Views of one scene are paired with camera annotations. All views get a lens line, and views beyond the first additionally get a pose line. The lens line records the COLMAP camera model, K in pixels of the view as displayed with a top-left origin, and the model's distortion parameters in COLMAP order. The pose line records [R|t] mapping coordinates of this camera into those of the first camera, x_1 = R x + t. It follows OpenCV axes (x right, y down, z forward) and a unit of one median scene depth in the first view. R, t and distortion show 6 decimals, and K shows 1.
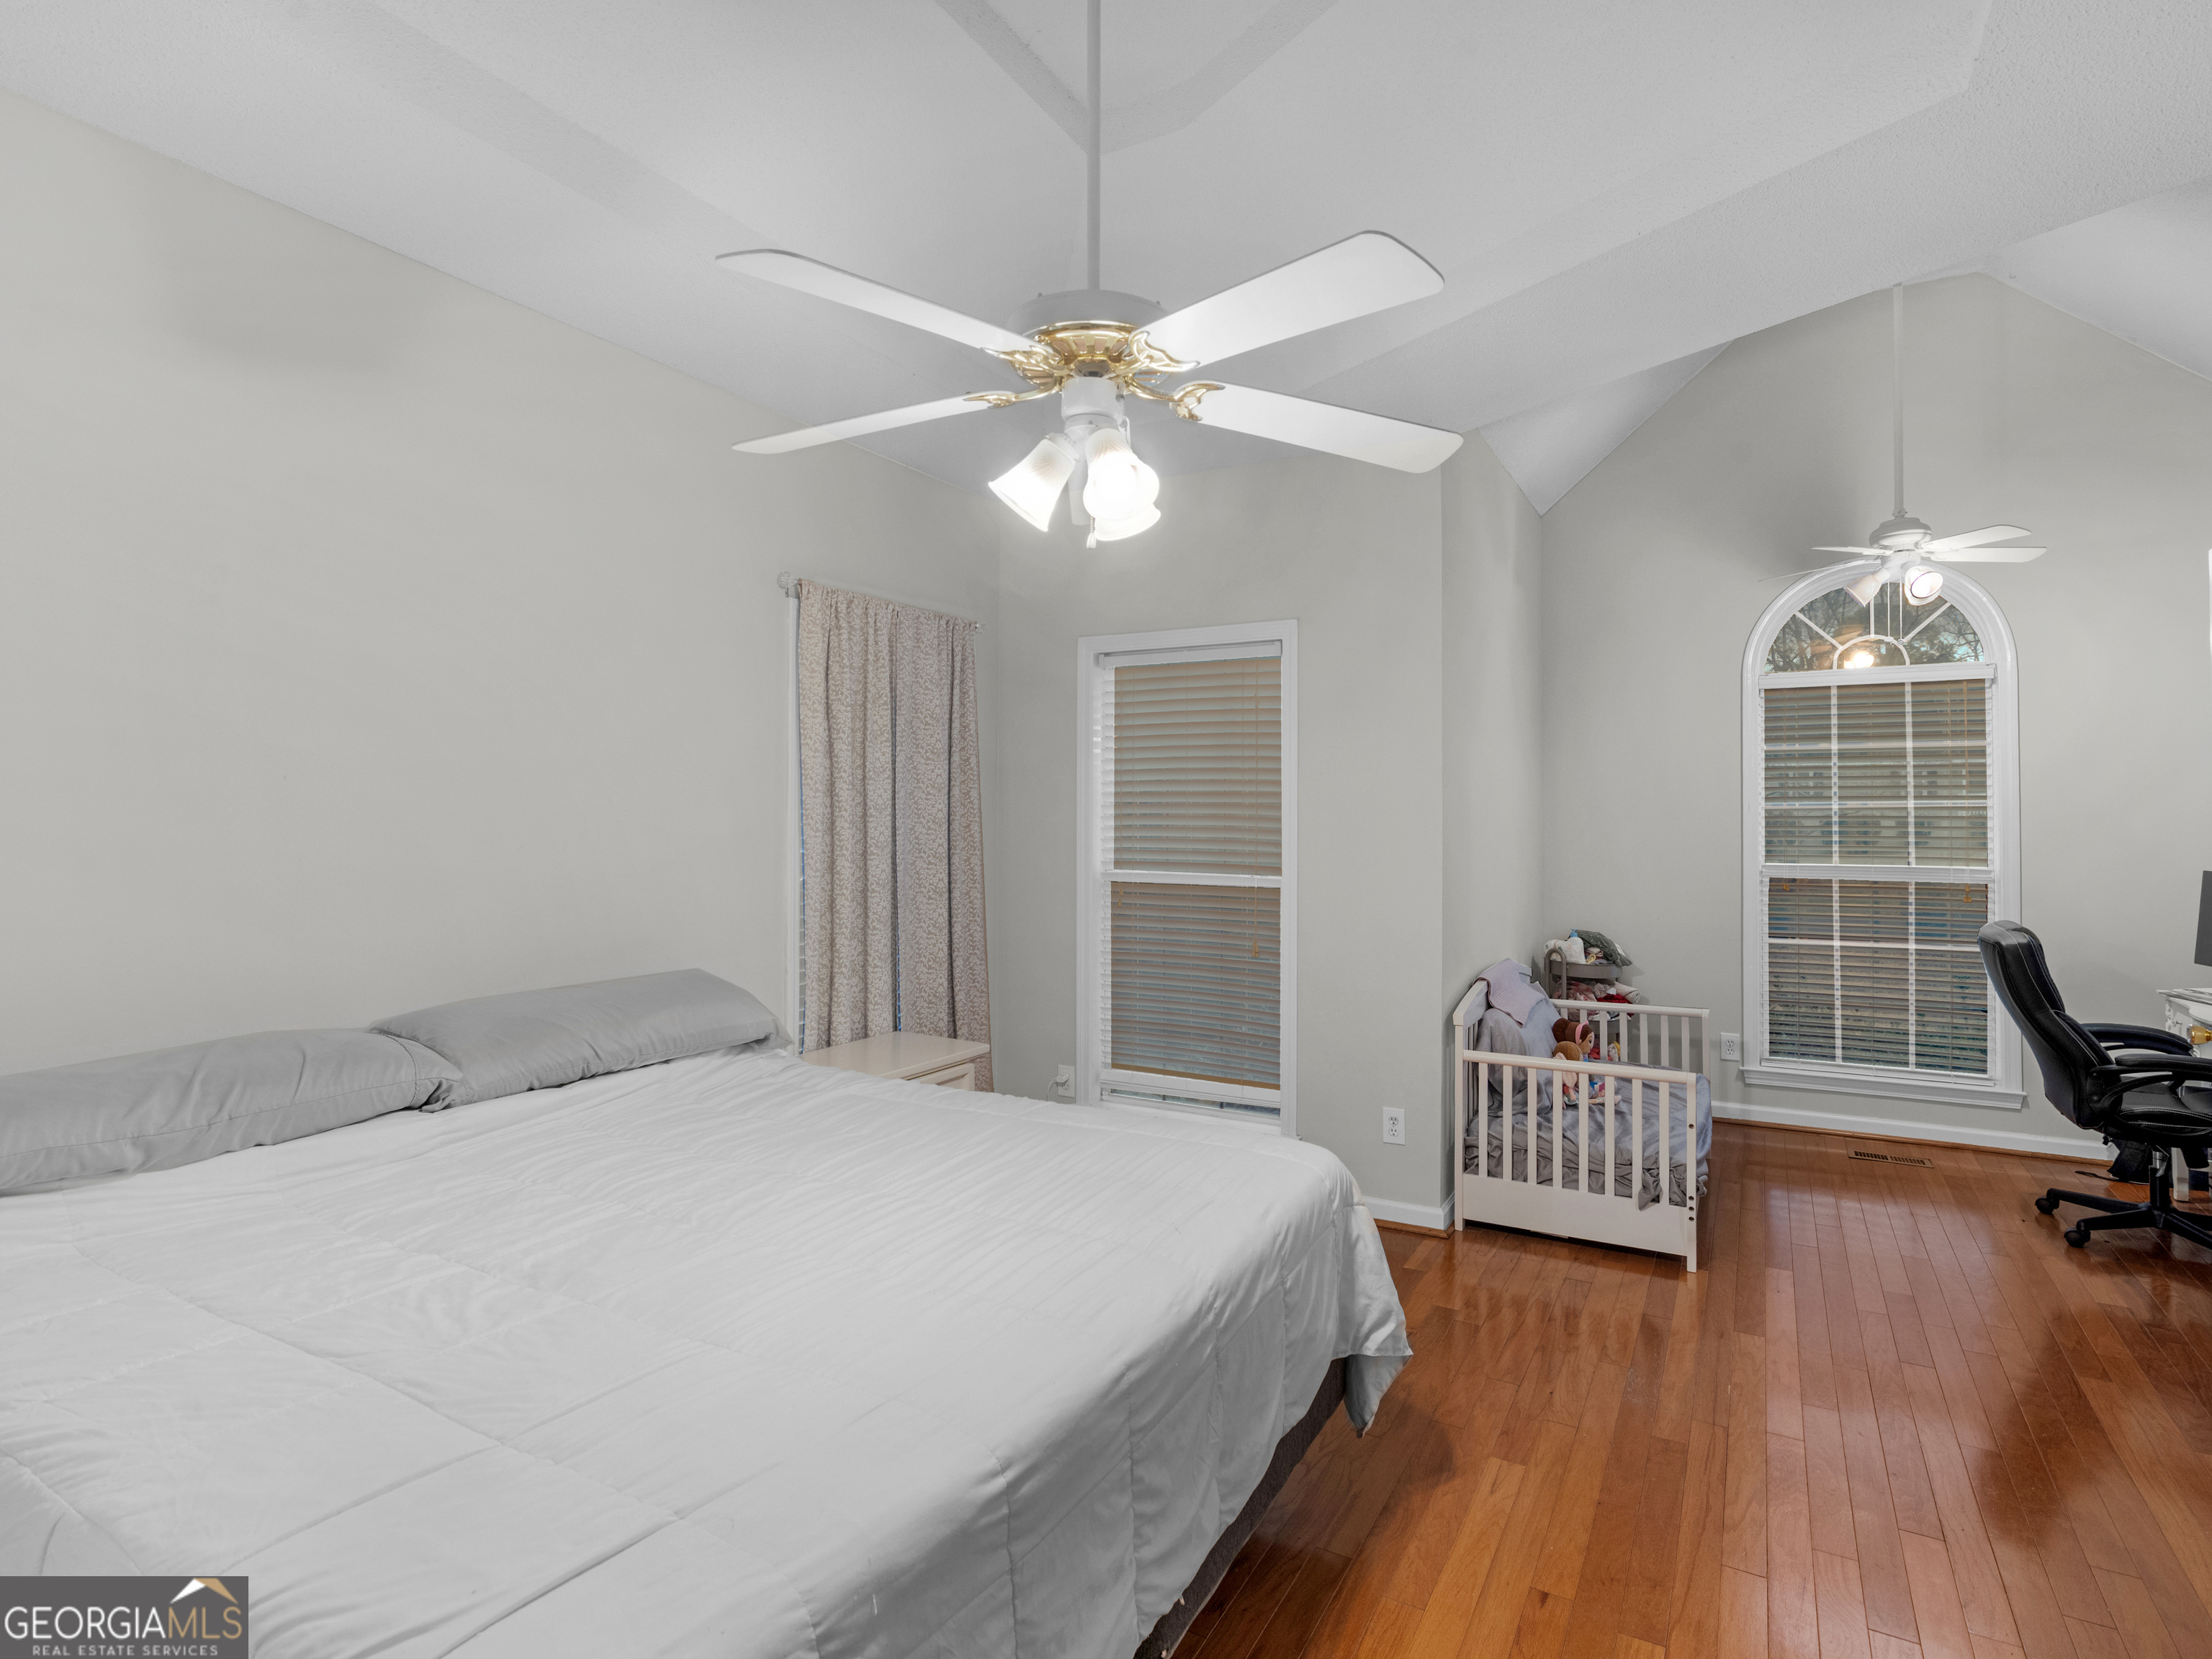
lens RADIAL K [[1108.1, 0, 1101.7], [0, 1108.1, 828.3], [0, 0, 1]] dist [0.000131, 0.000396]
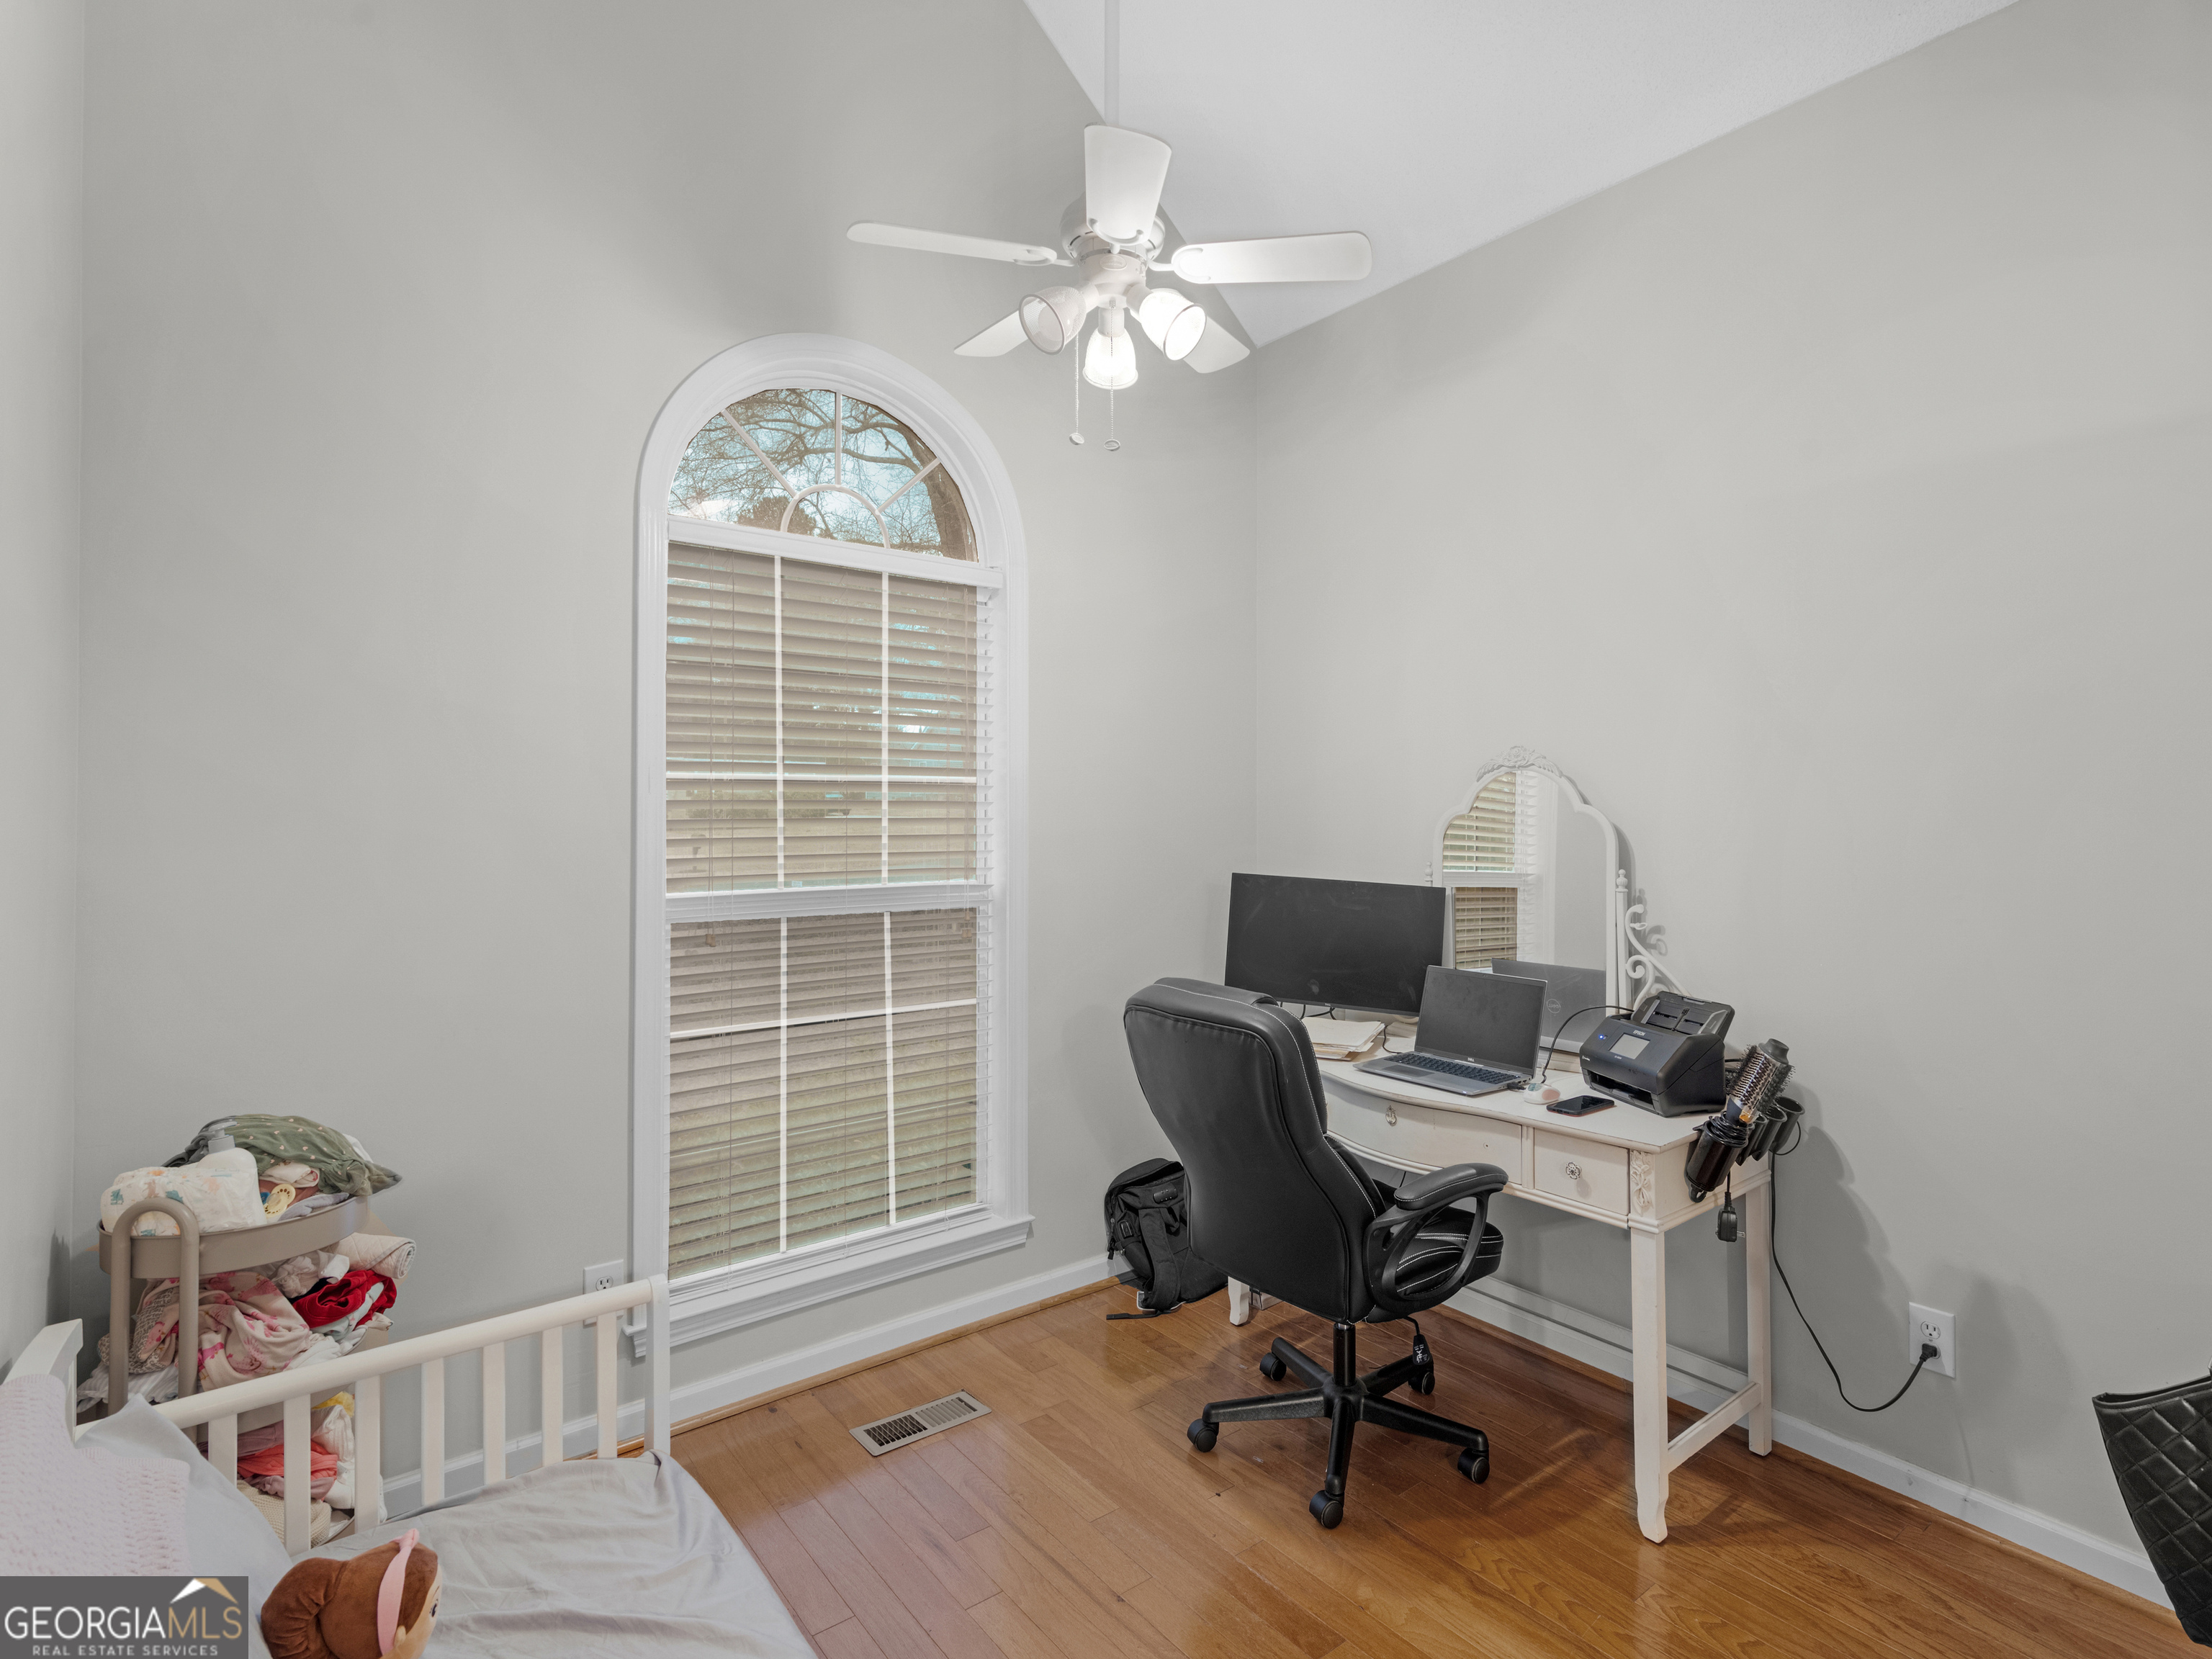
lens RADIAL K [[1108.1, 0, 1101.7], [0, 1108.1, 828.3], [0, 0, 1]] dist [0.000131, 0.000396]
pose [[0.308140, -0.027406, 0.950946, 0.193344], [-0.001111, 0.999574, 0.029167, -0.010025], [-0.951340, -0.010044, 0.307978, 0.651693]]
